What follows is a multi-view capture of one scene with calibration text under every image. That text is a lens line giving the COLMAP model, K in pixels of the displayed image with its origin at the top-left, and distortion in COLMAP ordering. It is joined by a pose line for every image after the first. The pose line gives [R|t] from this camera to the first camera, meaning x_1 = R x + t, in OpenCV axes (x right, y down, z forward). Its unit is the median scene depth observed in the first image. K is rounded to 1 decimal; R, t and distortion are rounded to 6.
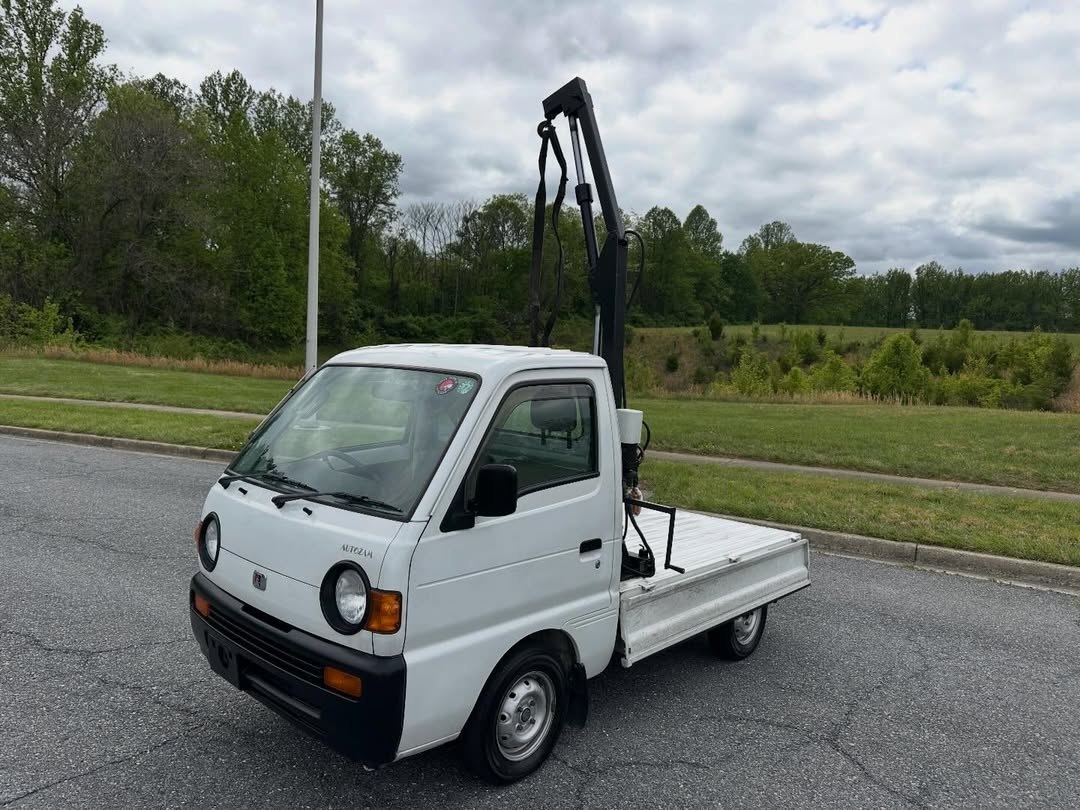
lens RADIAL K [[770.0, 0, 541.1], [0, 770.0, 411.1], [0, 0, 1]] dist [0.035443, -0.046624]
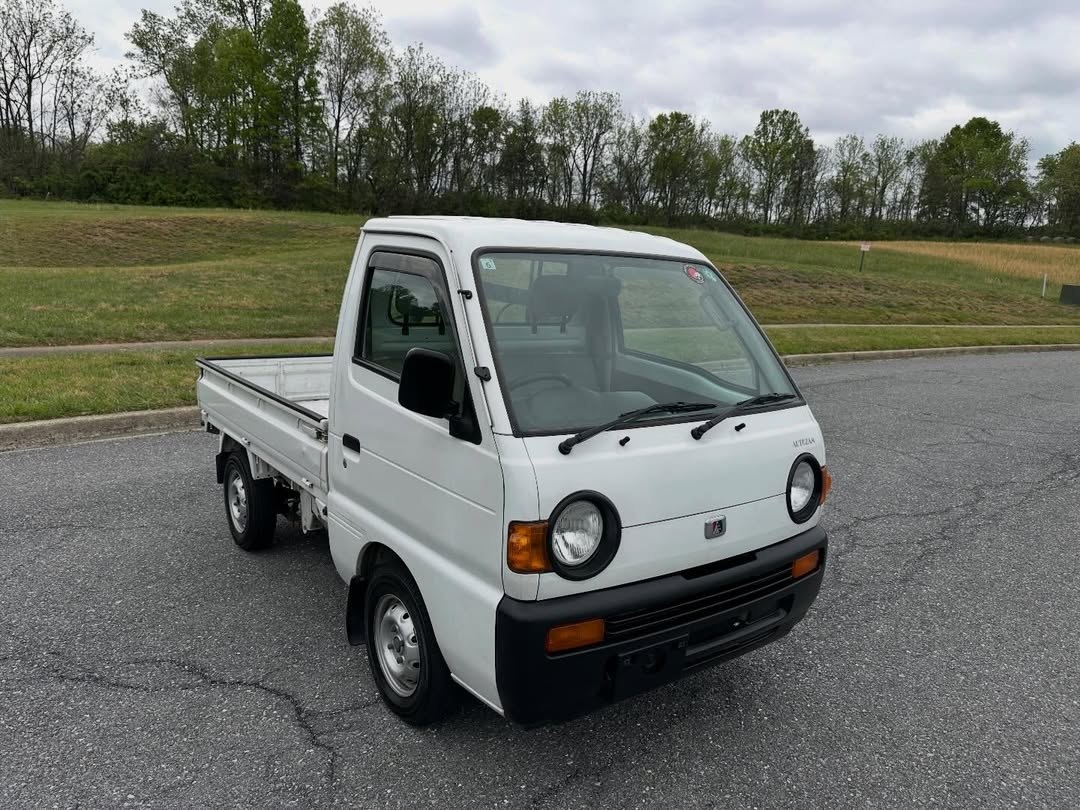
lens RADIAL K [[770.0, 0, 541.0], [0, 770.0, 394.8], [0, 0, 1]] dist [0.035443, -0.046624]
pose [[0.188653, -0.192296, 0.963033, -0.271349], [0.020787, 0.981204, 0.191852, -0.018486], [-0.981824, -0.016175, 0.189104, 0.242043]]
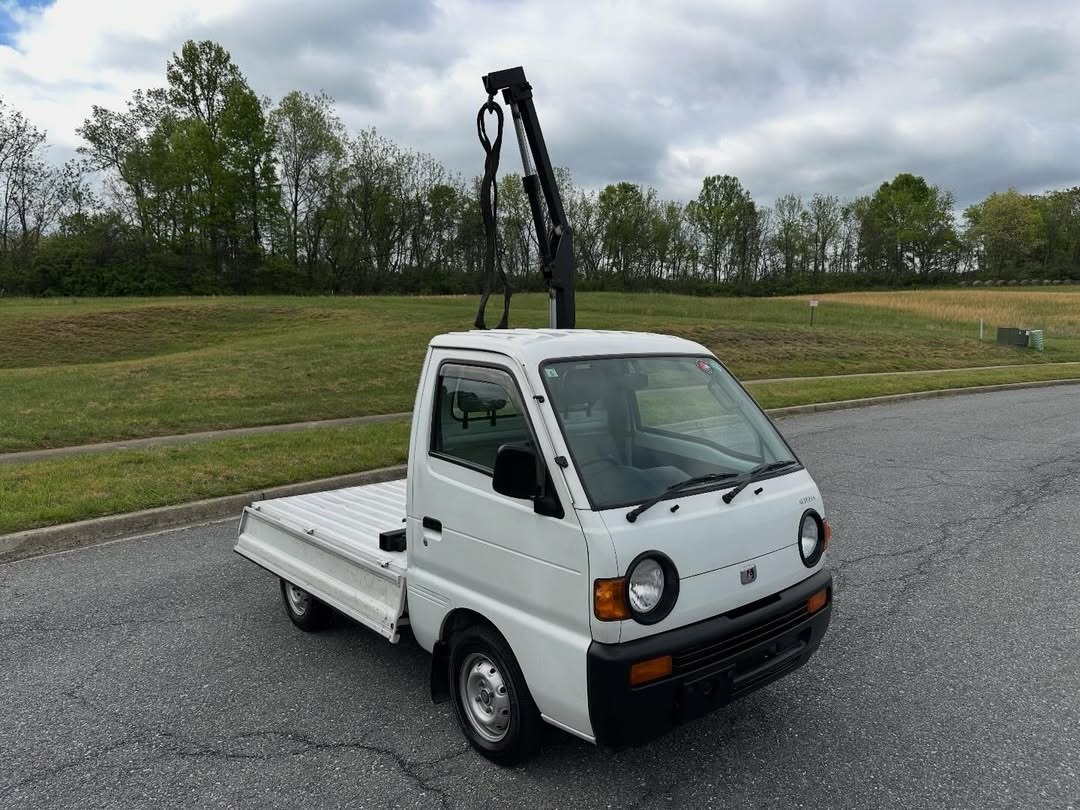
lens RADIAL K [[768.7, 0, 555.6], [0, 768.7, 397.3], [0, 0, 1]] dist [0.047169, -0.066260]
pose [[0.116147, -0.122671, 0.985628, -0.318237], [0.071558, 0.990798, 0.114882, -0.033548], [-0.990651, 0.057186, 0.123856, 0.261217]]
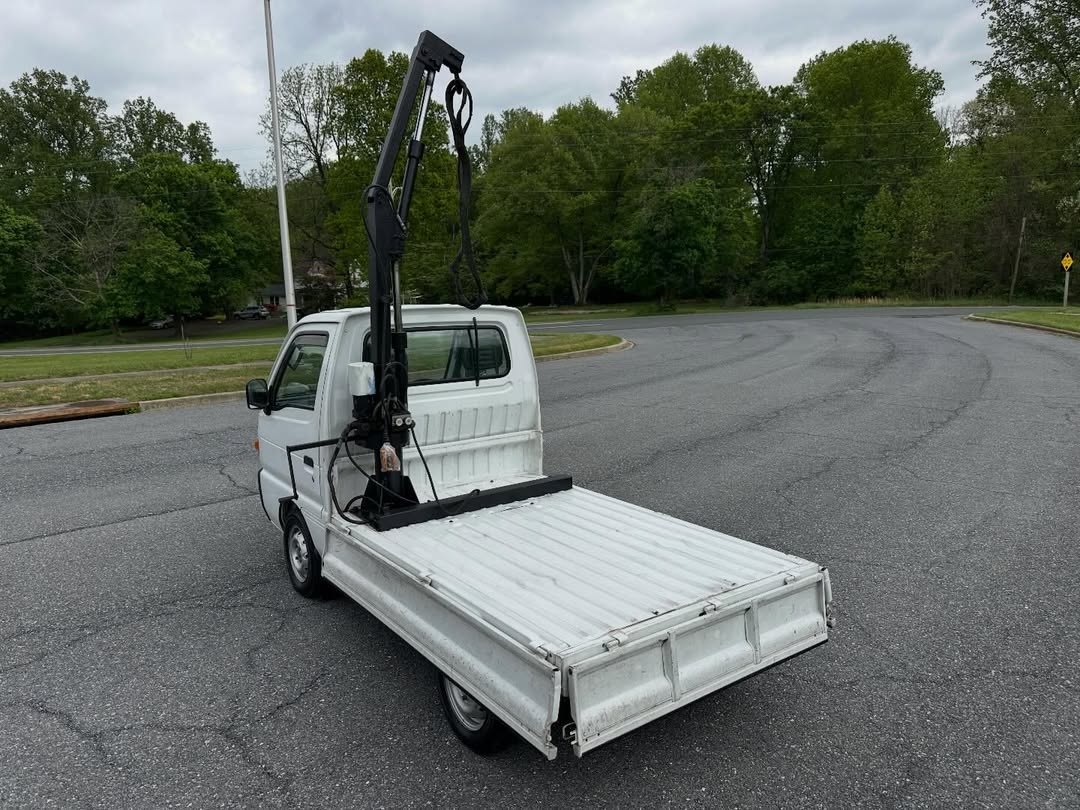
lens RADIAL K [[770.0, 0, 554.2], [0, 770.0, 409.4], [0, 0, 1]] dist [0.035443, -0.046624]
pose [[-0.193953, 0.112820, -0.974502, 0.324879], [-0.052180, 0.990772, 0.125089, -0.025260], [0.979622, 0.075111, -0.186277, 0.429333]]
